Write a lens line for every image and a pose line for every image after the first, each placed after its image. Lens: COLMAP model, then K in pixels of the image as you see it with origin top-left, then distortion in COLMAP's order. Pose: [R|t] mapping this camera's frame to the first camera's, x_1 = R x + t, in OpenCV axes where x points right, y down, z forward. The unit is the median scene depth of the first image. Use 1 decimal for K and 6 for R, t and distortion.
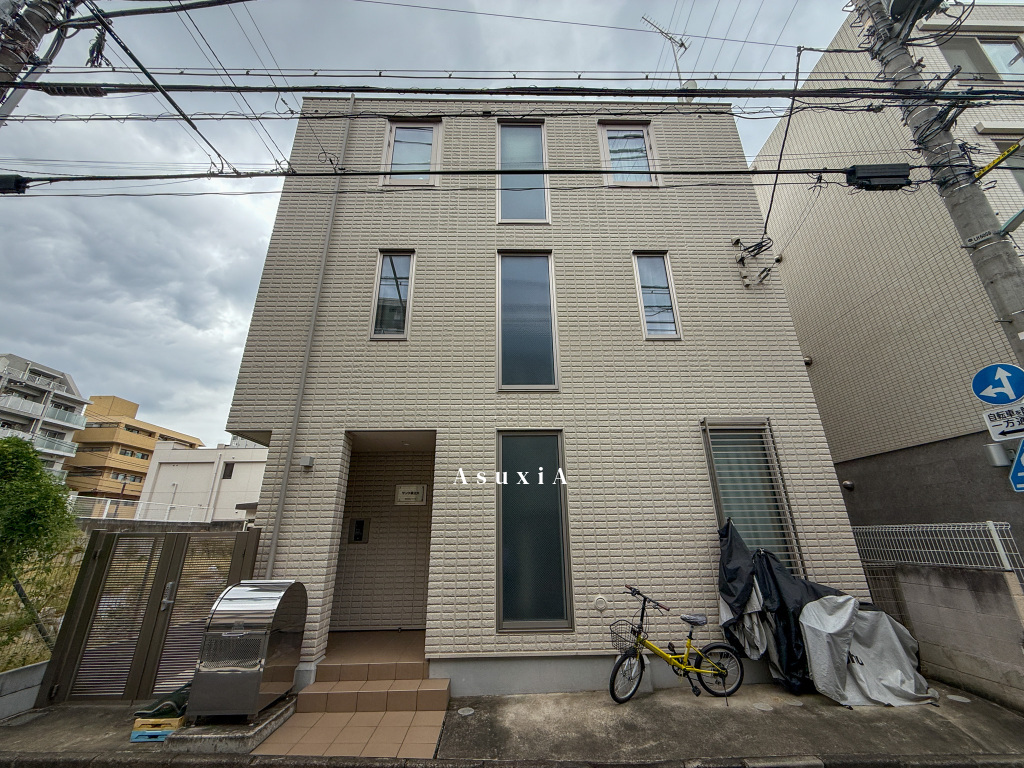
lens RADIAL K [[409.0, 0, 513.0], [0, 409.0, 383.4], [0, 0, 1]] dist [-0.001074, 0.000290]
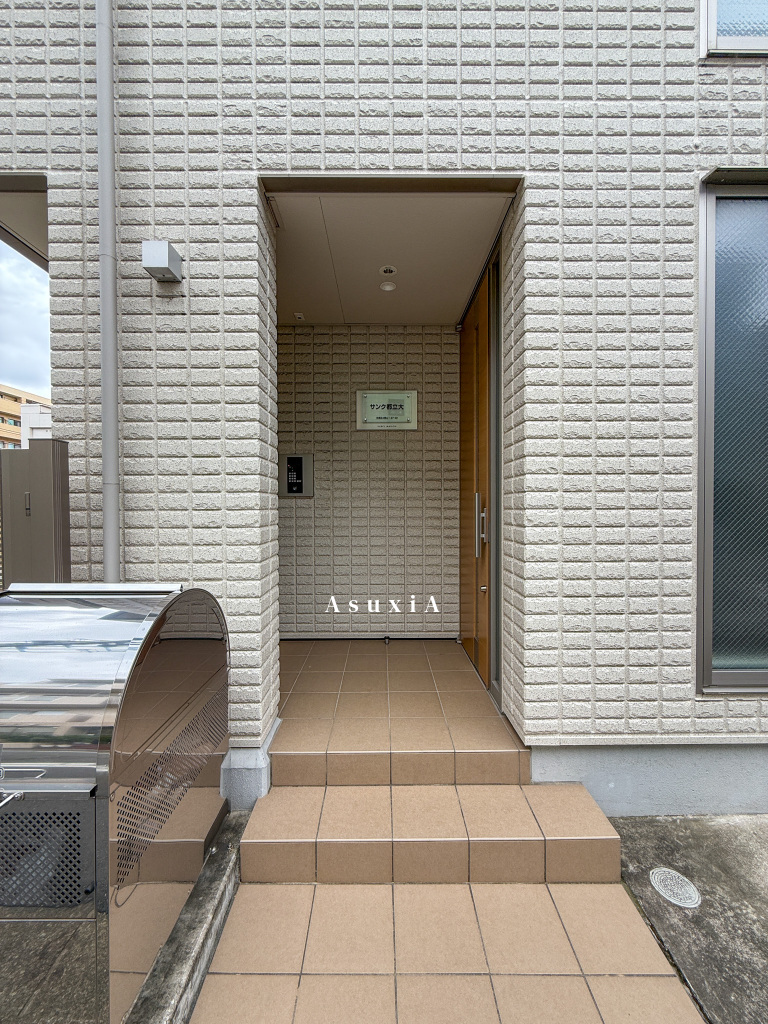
lens RADIAL K [[409.0, 0, 385.3], [0, 409.0, 513.8], [0, 0, 1]] dist [-0.001074, 0.000290]
pose [[0.999817, 0.009755, -0.016435, -0.340708], [-0.003049, 0.930330, 0.366712, 0.288765], [0.018867, -0.366595, 0.930189, 0.669701]]
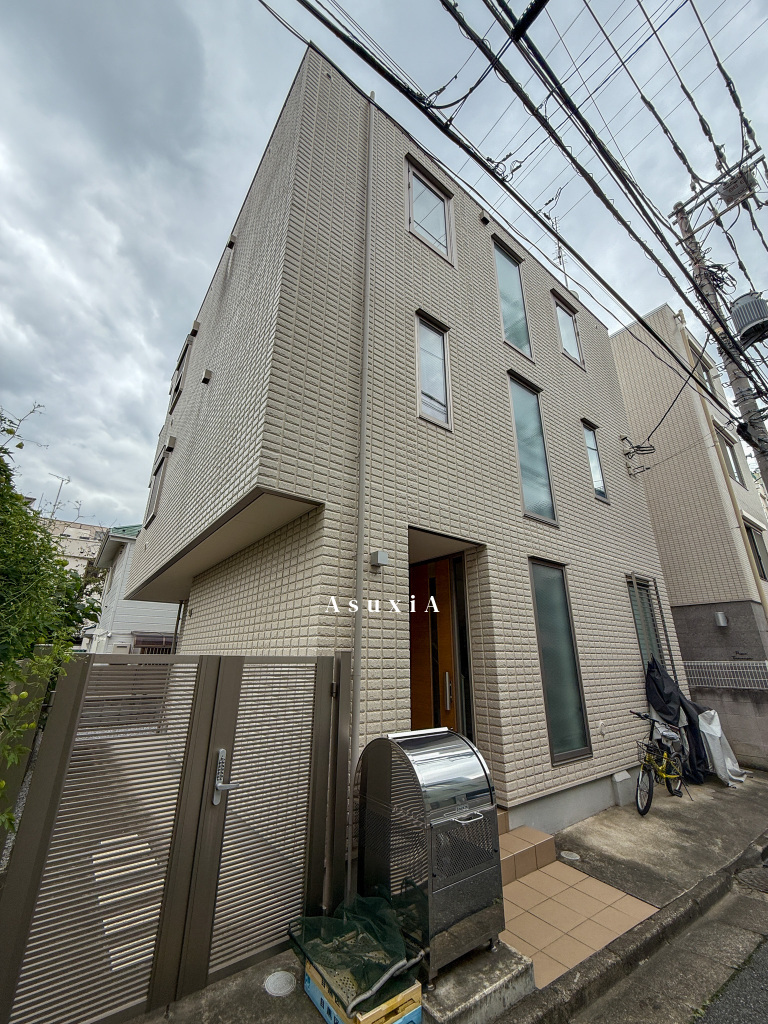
lens RADIAL K [[409.0, 0, 386.6], [0, 409.0, 509.5], [0, 0, 1]] dist [-0.001074, 0.000290]
pose [[0.805342, 0.219374, 0.550726, -0.998633], [-0.224744, 0.972643, -0.058789, 0.161756], [-0.548556, -0.076428, 0.832613, 0.451759]]
